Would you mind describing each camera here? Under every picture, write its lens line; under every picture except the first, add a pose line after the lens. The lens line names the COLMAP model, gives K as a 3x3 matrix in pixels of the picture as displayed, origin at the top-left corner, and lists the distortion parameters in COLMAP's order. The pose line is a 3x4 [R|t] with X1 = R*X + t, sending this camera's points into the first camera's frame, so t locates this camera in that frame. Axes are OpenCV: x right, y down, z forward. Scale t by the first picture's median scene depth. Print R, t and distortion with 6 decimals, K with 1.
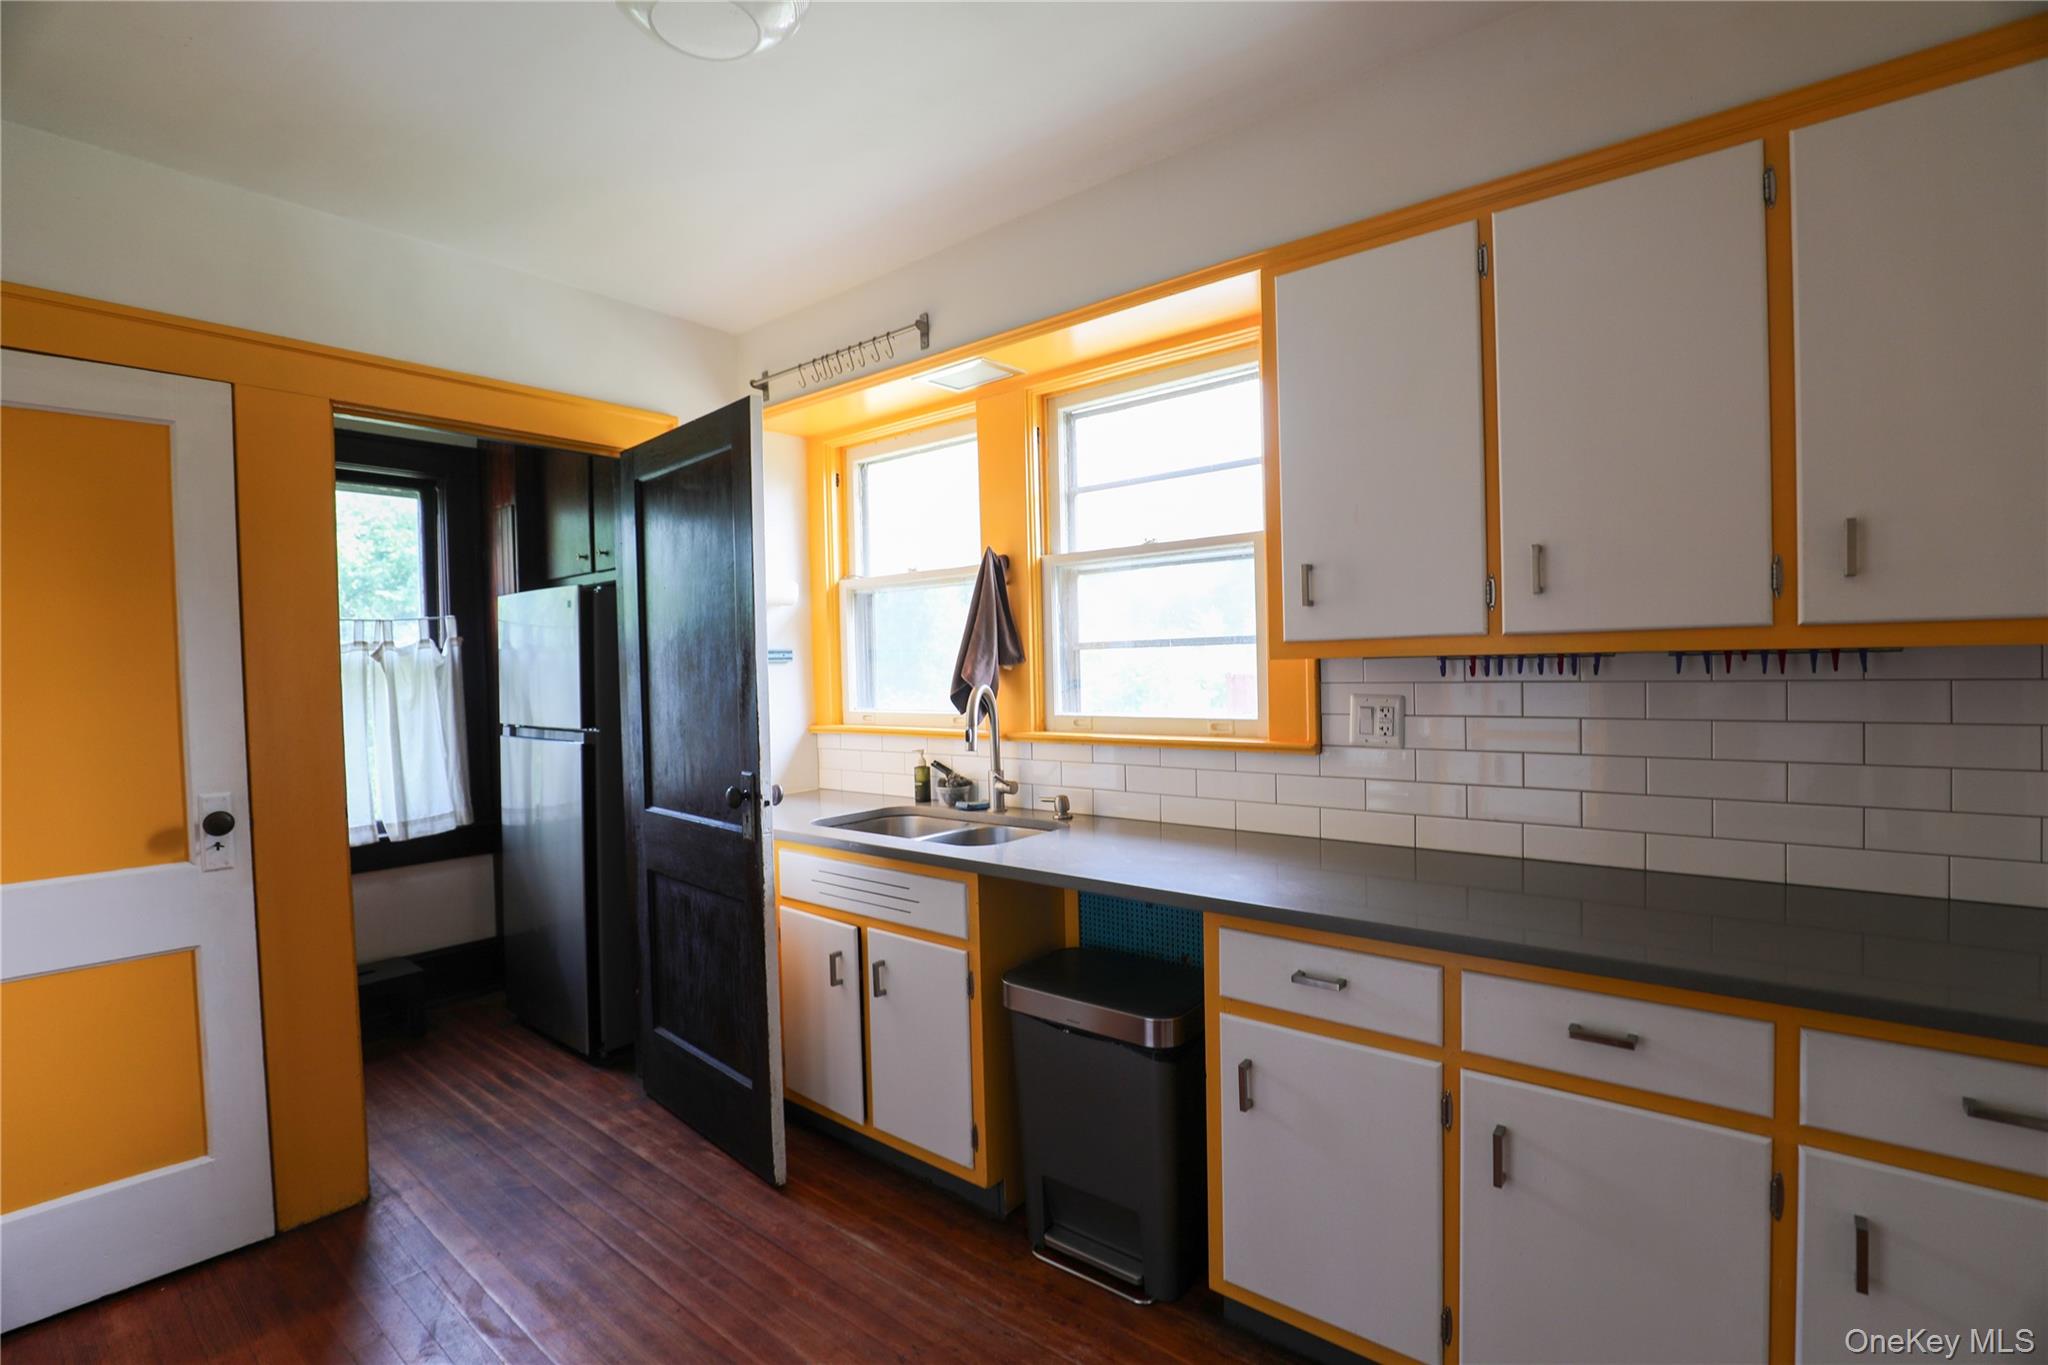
lens RADIAL K [[932.9, 0, 1017.9], [0, 932.9, 685.0], [0, 0, 1]] dist [-0.035559, 0.006733]
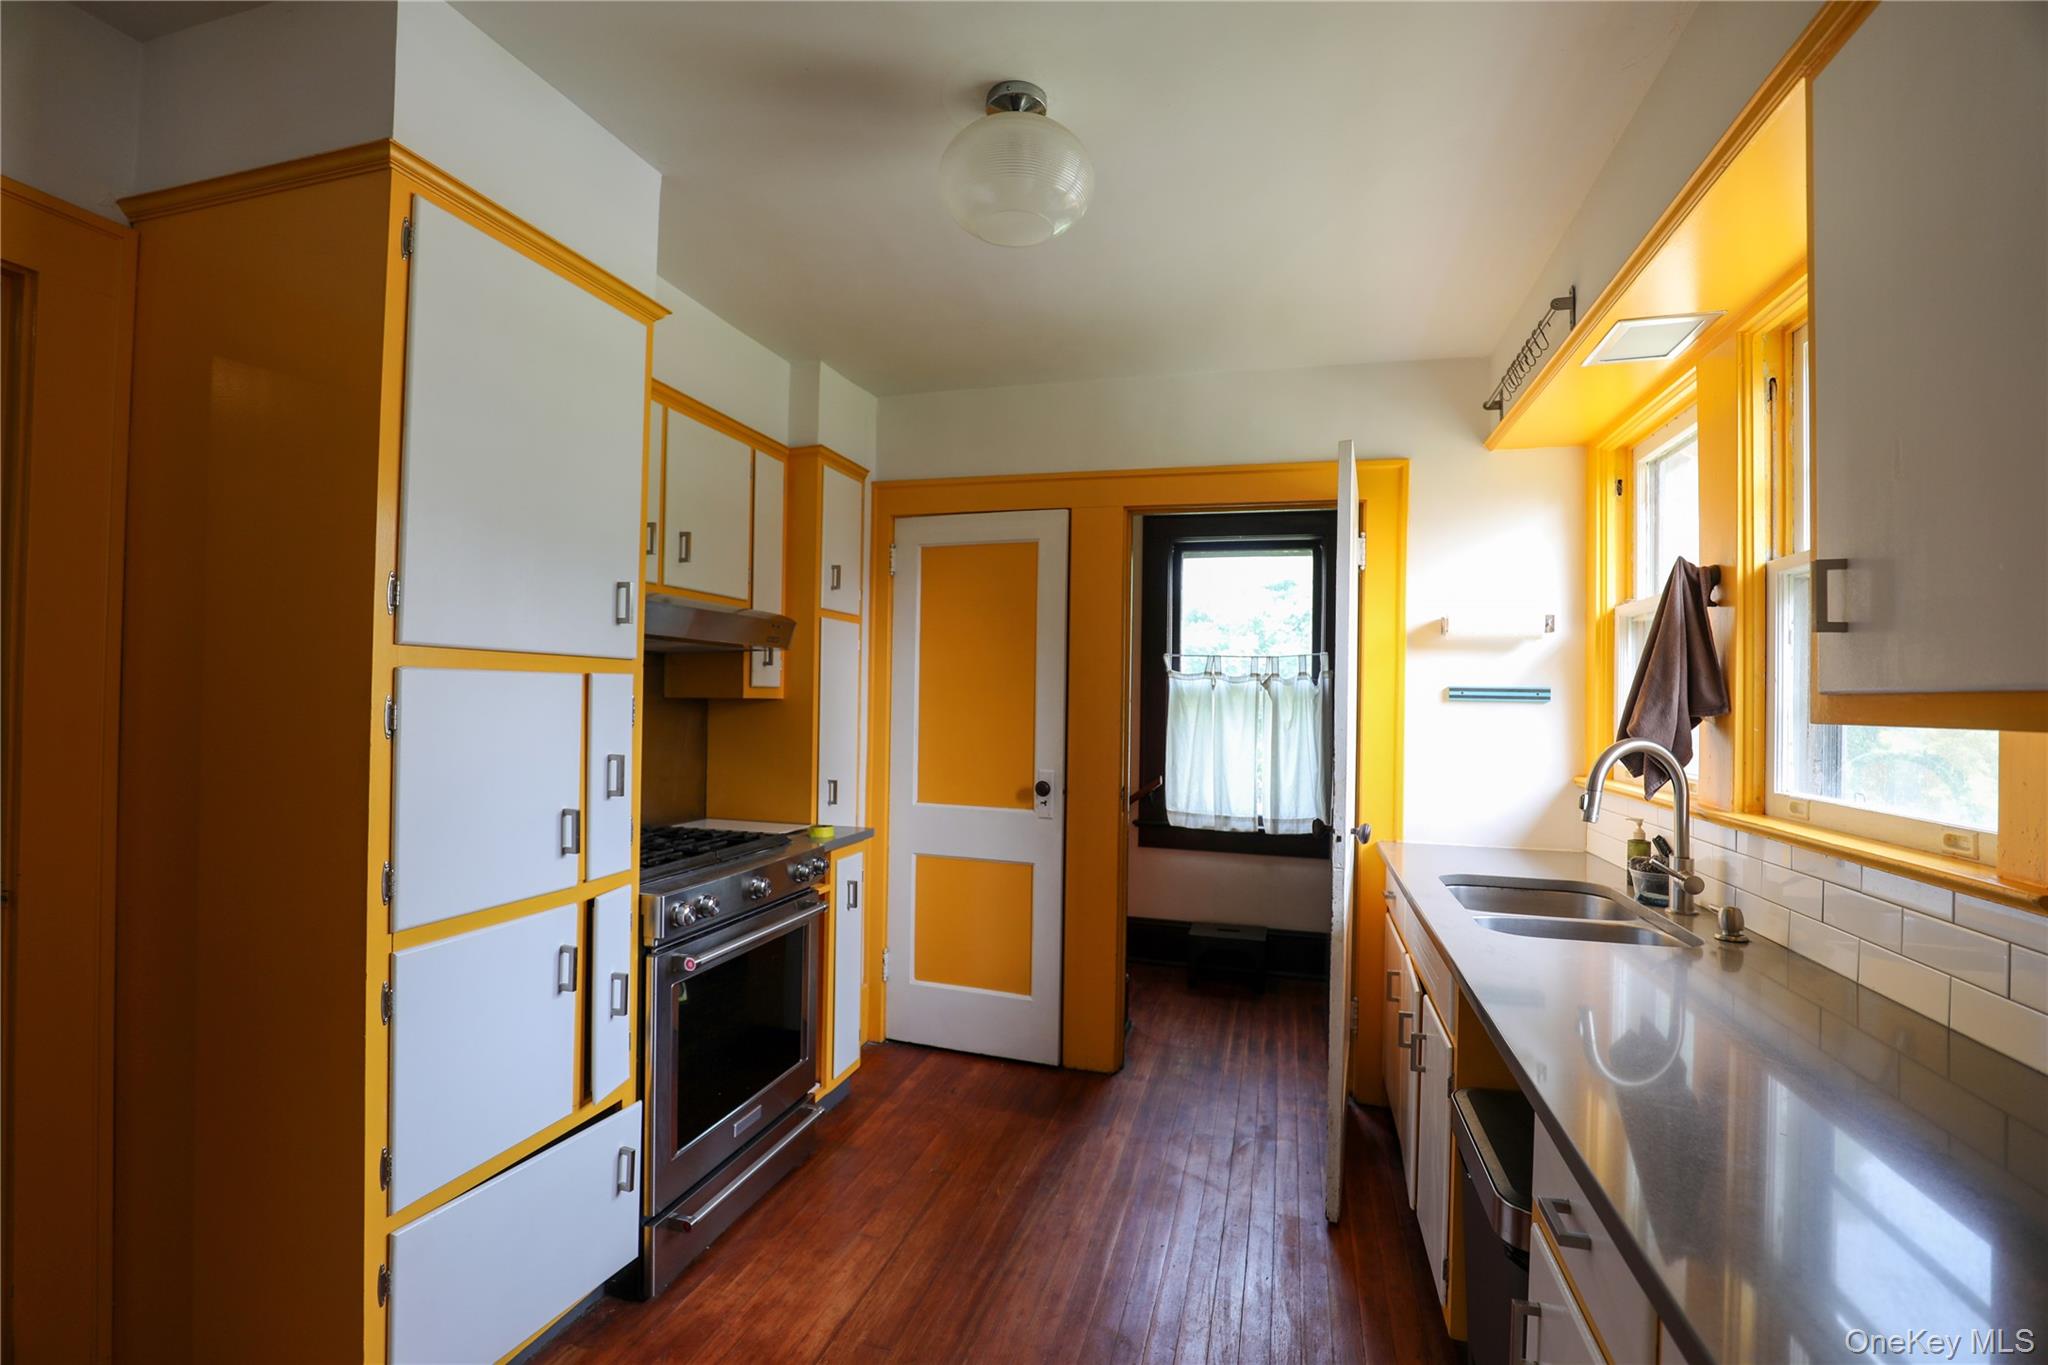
lens RADIAL K [[932.9, 0, 1017.9], [0, 932.9, 685.0], [0, 0, 1]] dist [-0.035559, 0.006733]
pose [[0.402976, 0.021023, -0.914969, 0.423819], [-0.049936, 0.998752, 0.000955, -0.019890], [0.913847, 0.045305, 0.403522, 0.216130]]
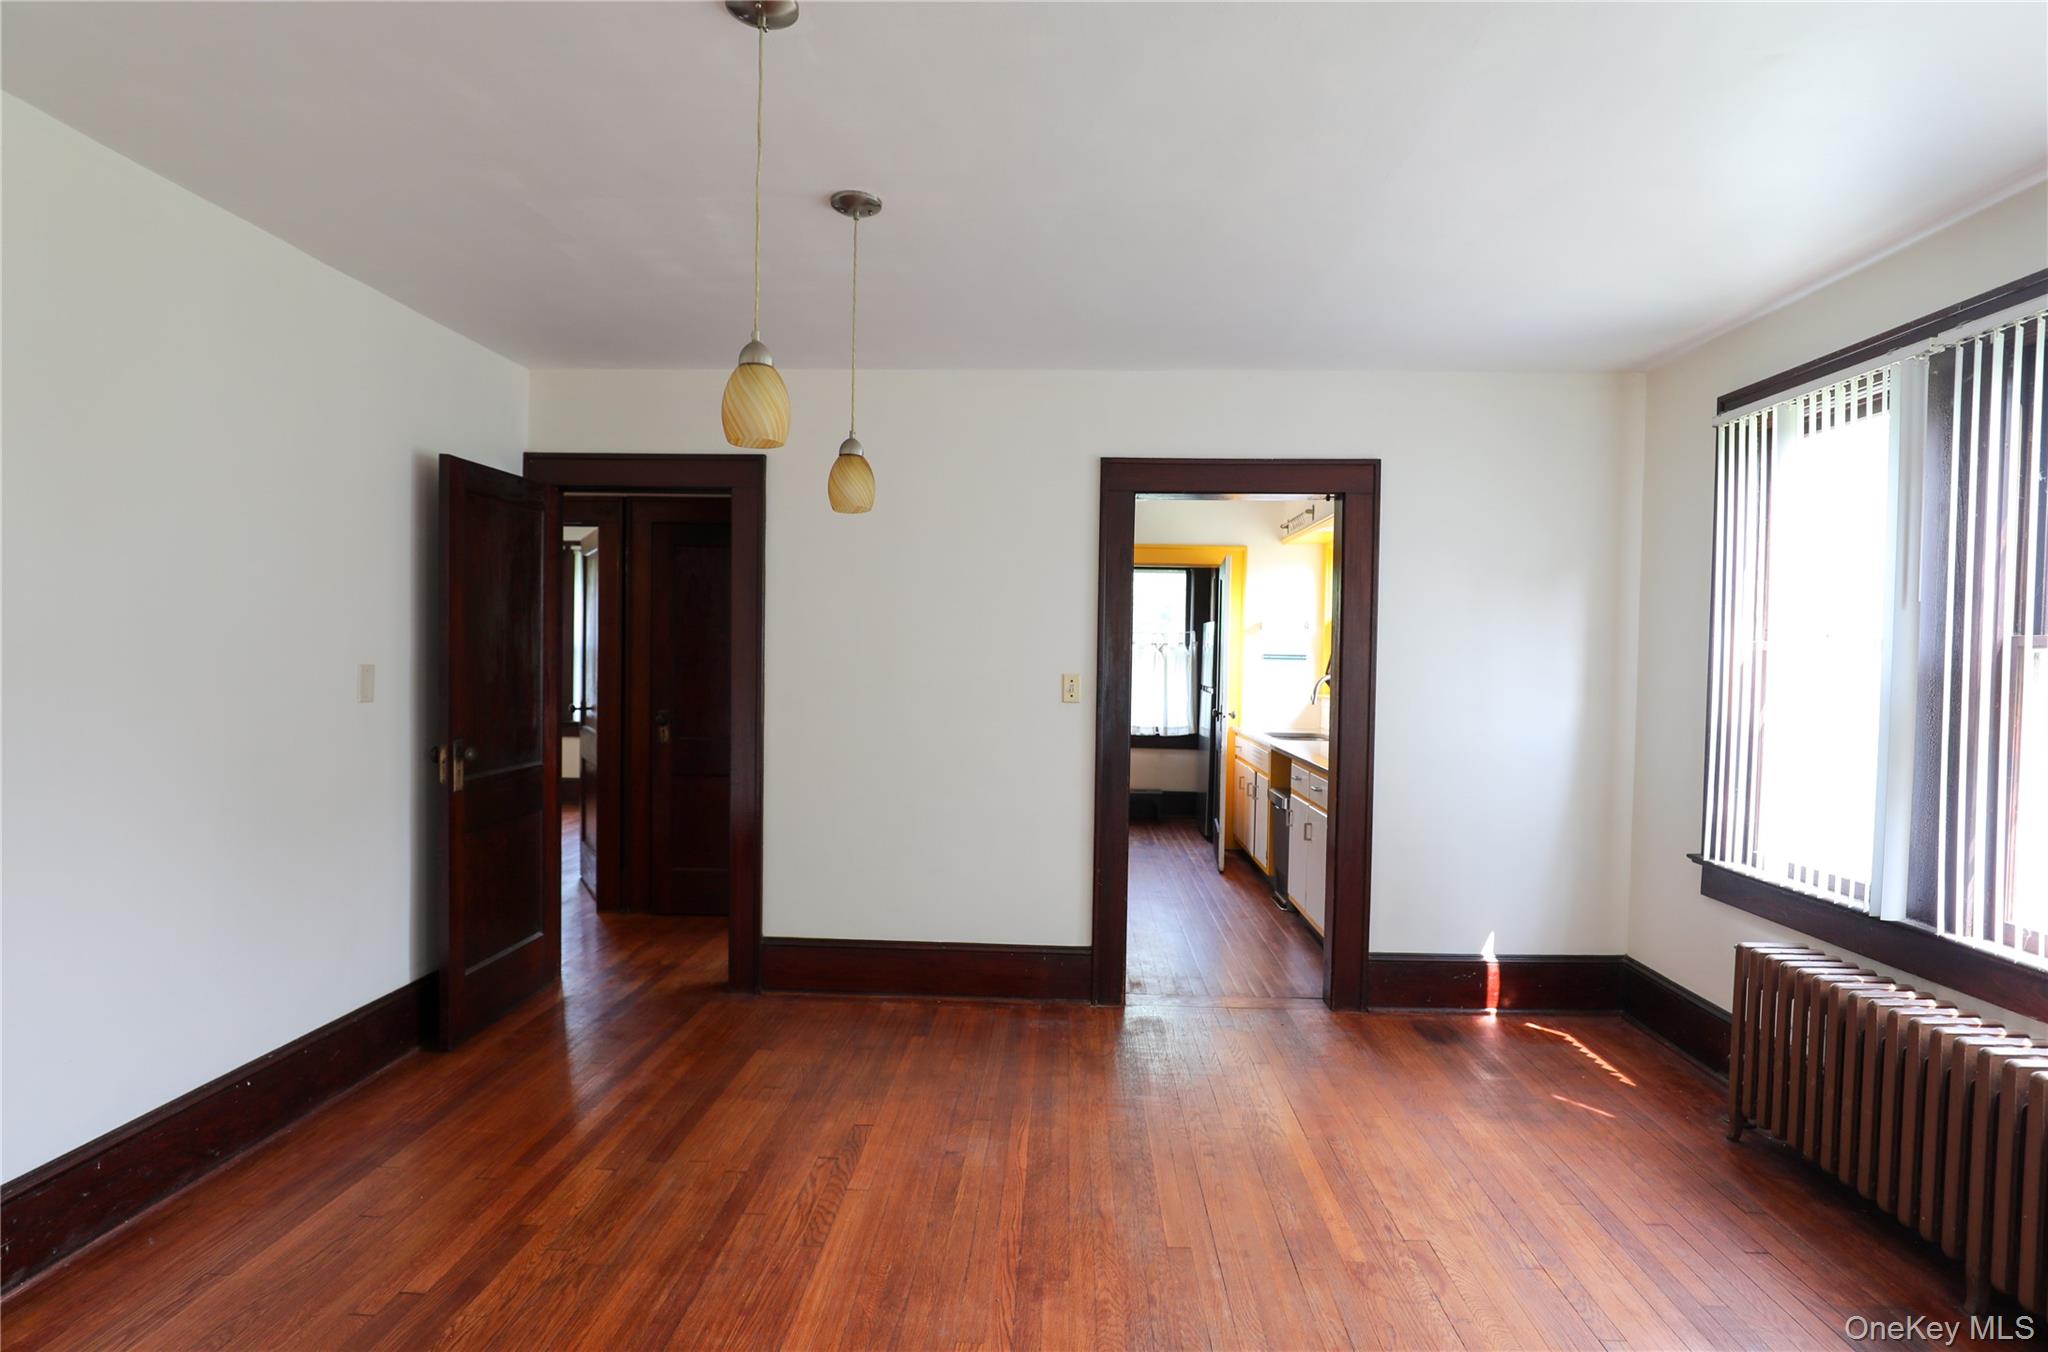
lens RADIAL K [[1074.4, 0, 1027.5], [0, 1074.4, 683.9], [0, 0, 1]] dist [-0.023514, -0.000296]
pose [[0.607418, 0.057293, -0.792314, 1.414188], [-0.052316, 0.998116, 0.032067, -0.020811], [0.792658, 0.021972, 0.609271, -0.993873]]
